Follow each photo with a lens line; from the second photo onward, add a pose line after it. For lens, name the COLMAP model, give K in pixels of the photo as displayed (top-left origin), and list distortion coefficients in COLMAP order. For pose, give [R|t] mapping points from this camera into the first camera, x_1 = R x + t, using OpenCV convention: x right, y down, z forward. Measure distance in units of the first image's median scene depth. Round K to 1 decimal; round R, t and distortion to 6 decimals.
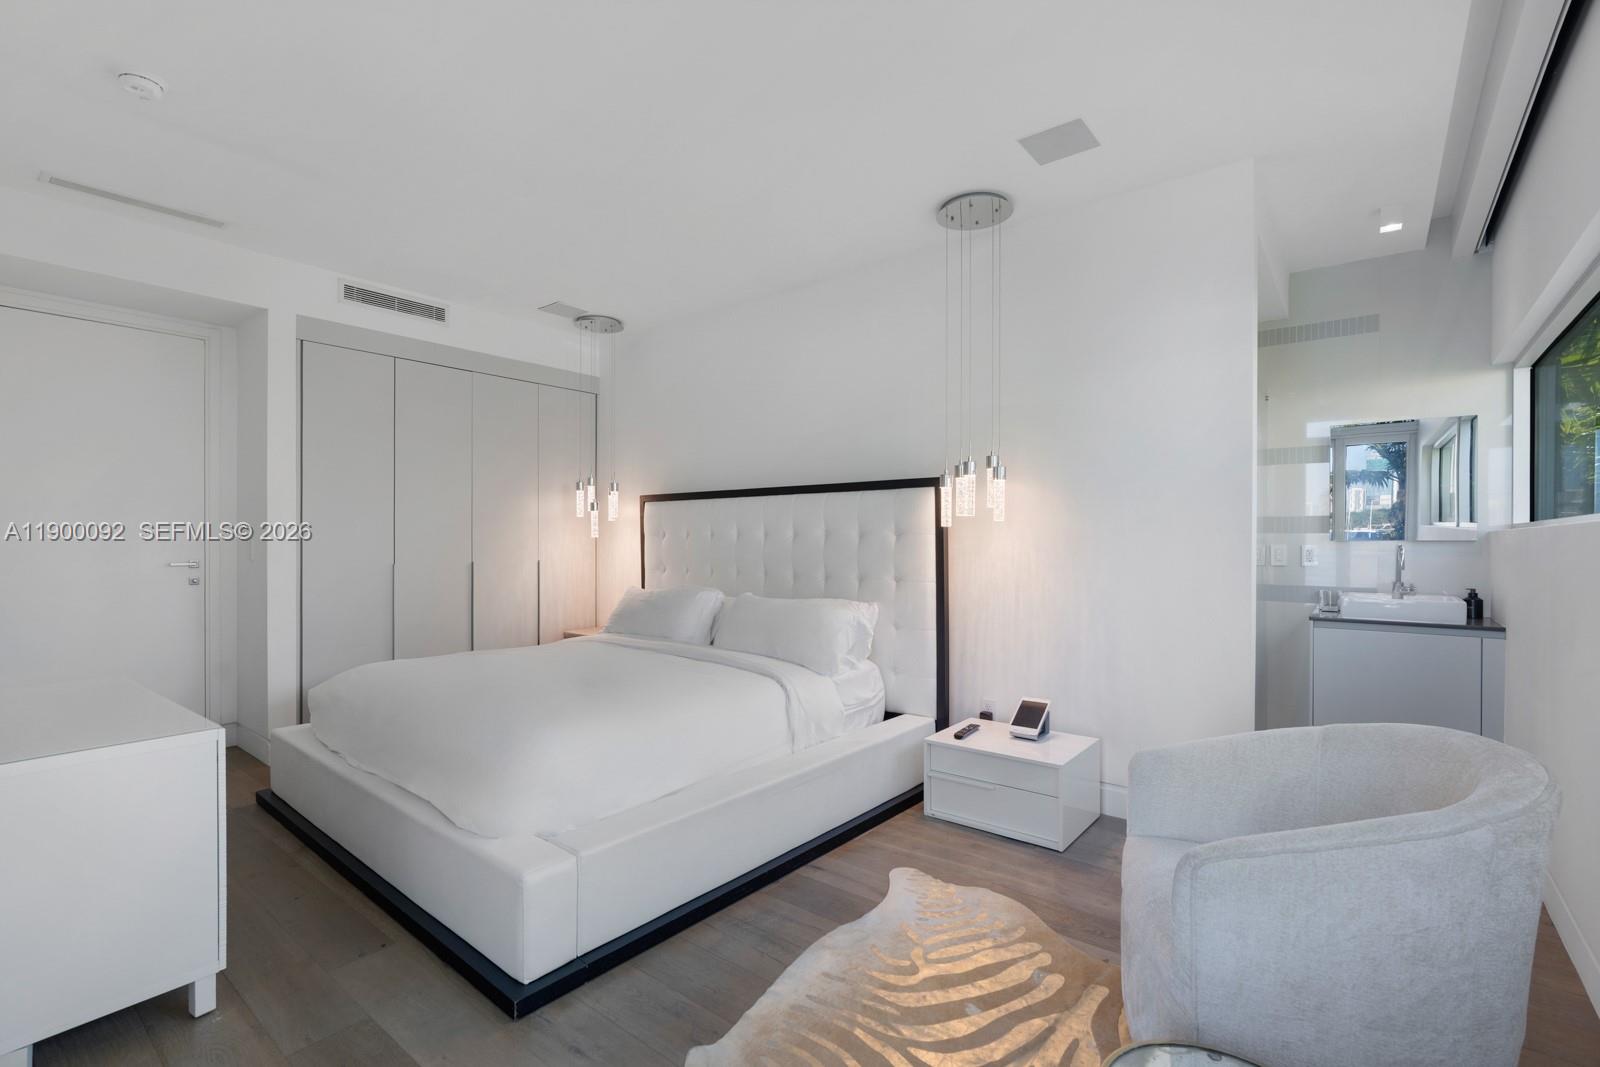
lens RADIAL K [[721.9, 0, 789.1], [0, 721.9, 540.7], [0, 0, 1]] dist [-0.007050, 0.005073]
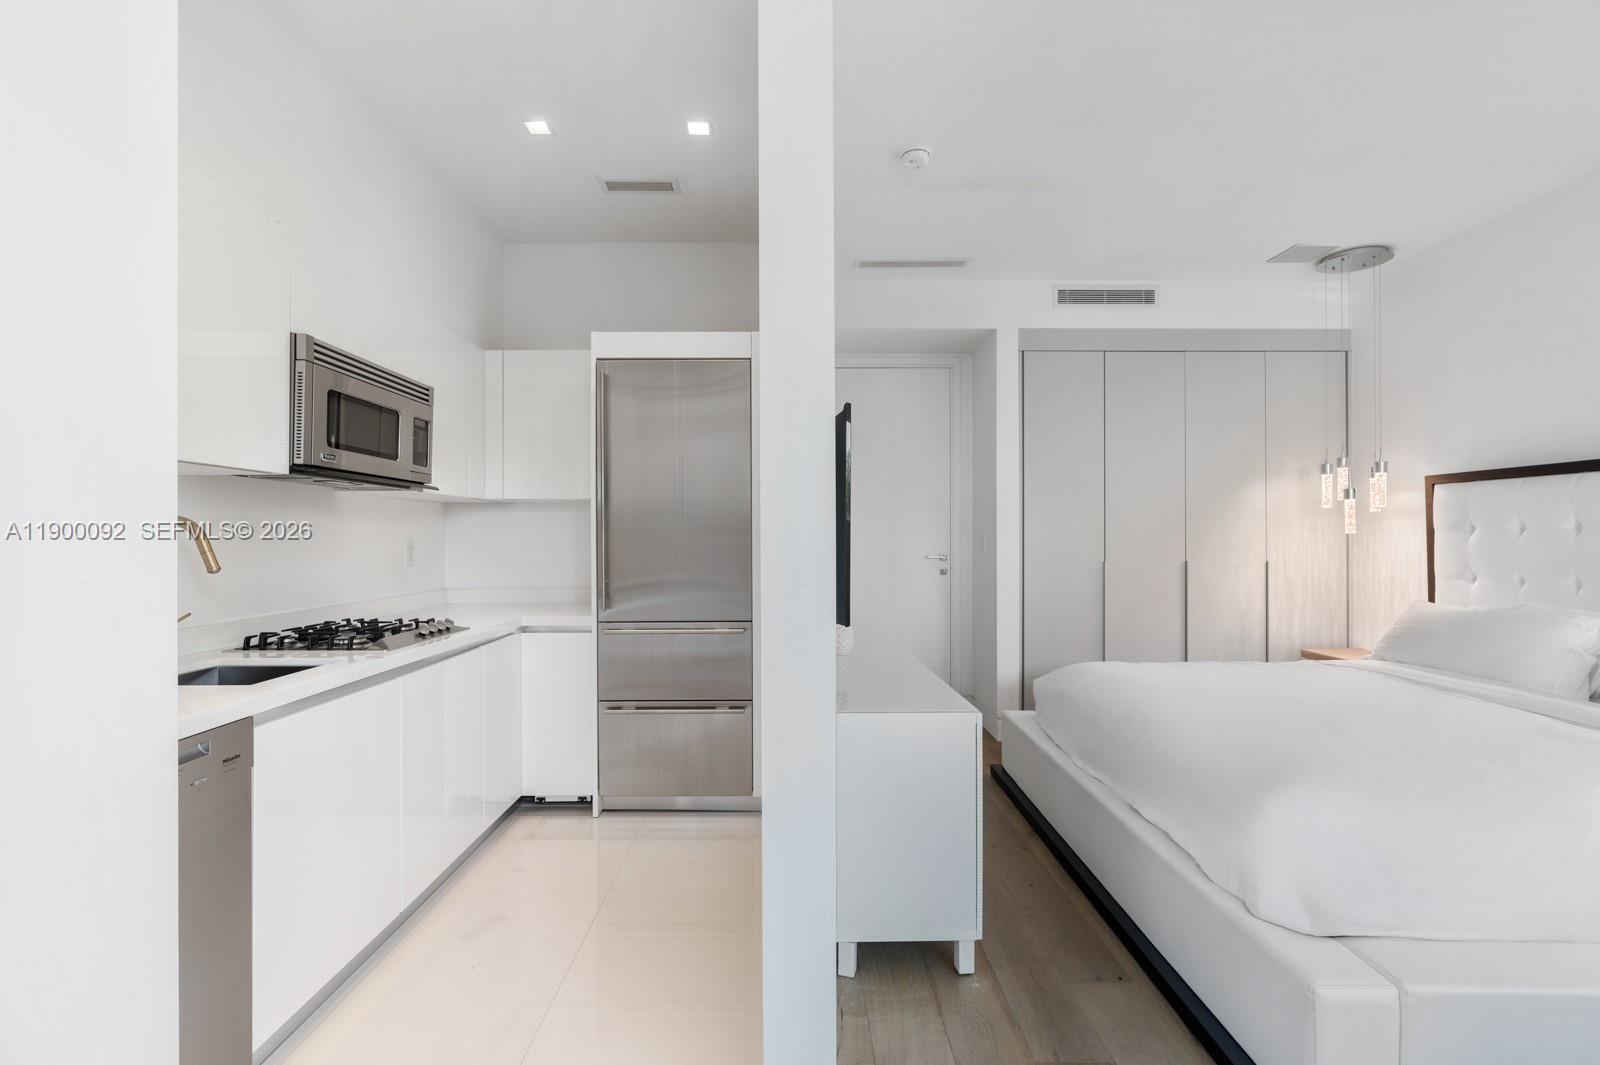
lens RADIAL K [[721.9, 0, 792.7], [0, 721.9, 529.4], [0, 0, 1]] dist [-0.007050, 0.005073]
pose [[0.635846, -0.008256, -0.771772, -0.060289], [-0.000831, 0.999935, -0.011381, 0.000680], [0.771815, 0.007878, 0.635798, 0.046979]]
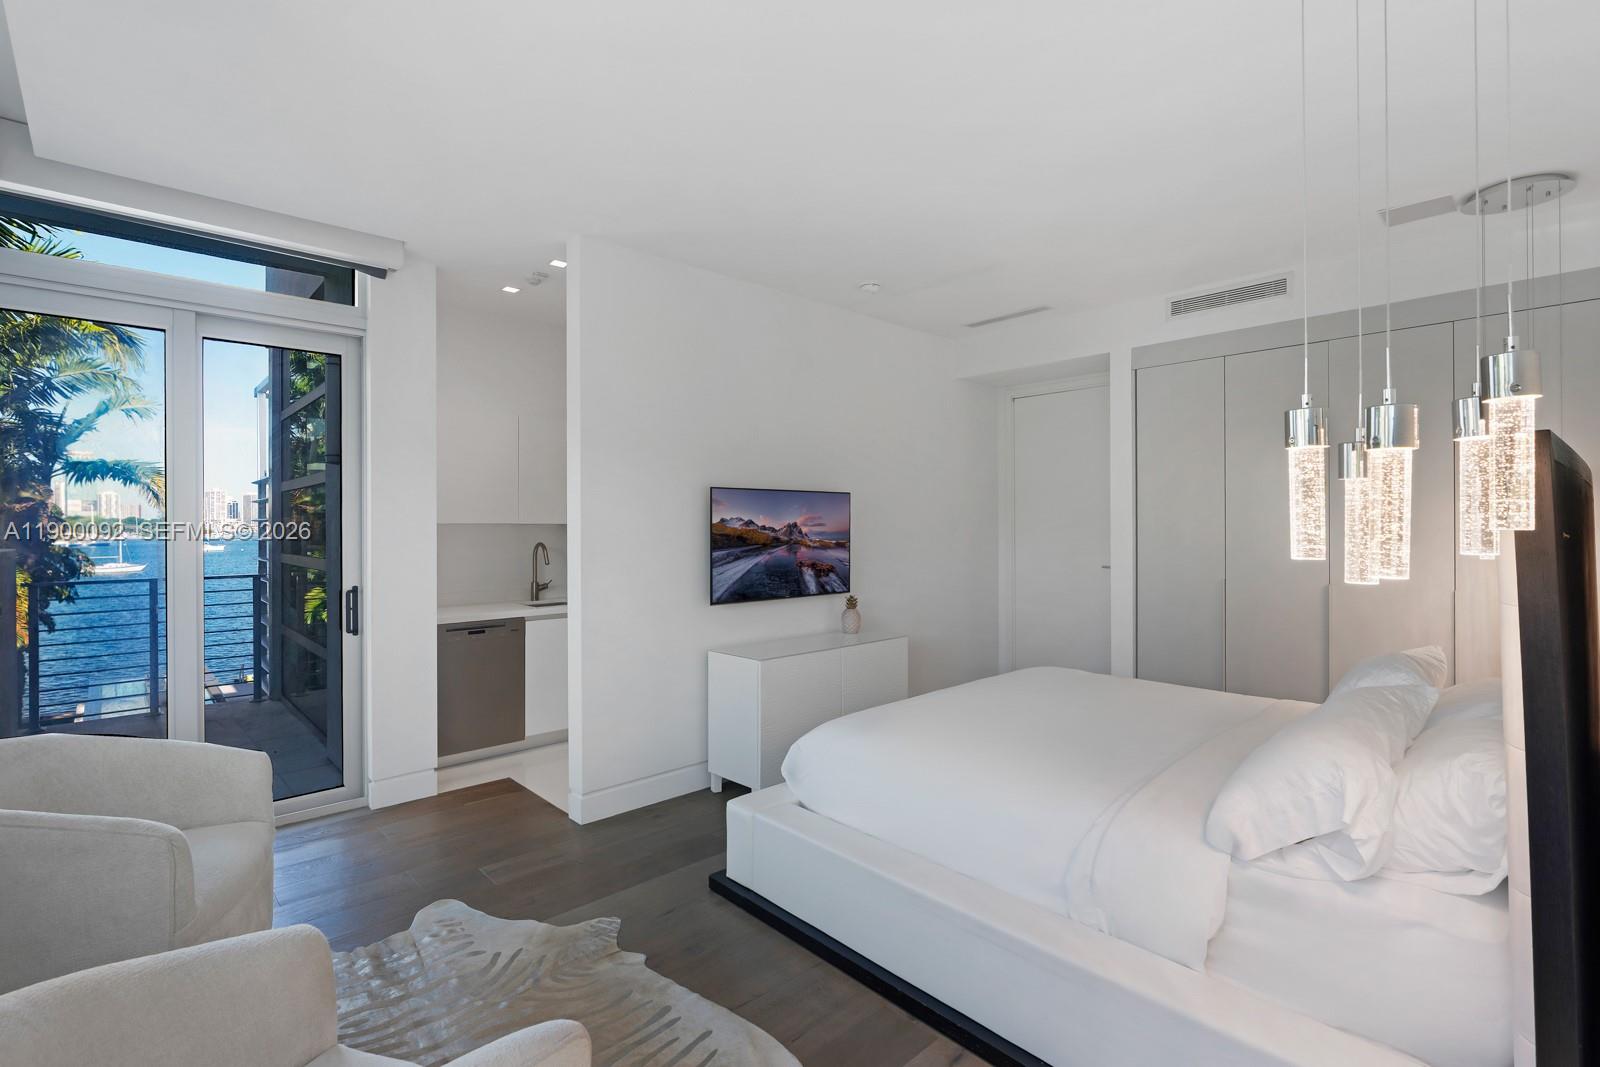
lens RADIAL K [[721.9, 0, 784.6], [0, 721.9, 523.7], [0, 0, 1]] dist [-0.007050, 0.005073]
pose [[-0.131026, 0.002434, -0.991376, 0.457297], [0.002484, 0.999995, 0.002127, -0.041342], [0.991376, -0.002184, -0.131031, 0.563895]]
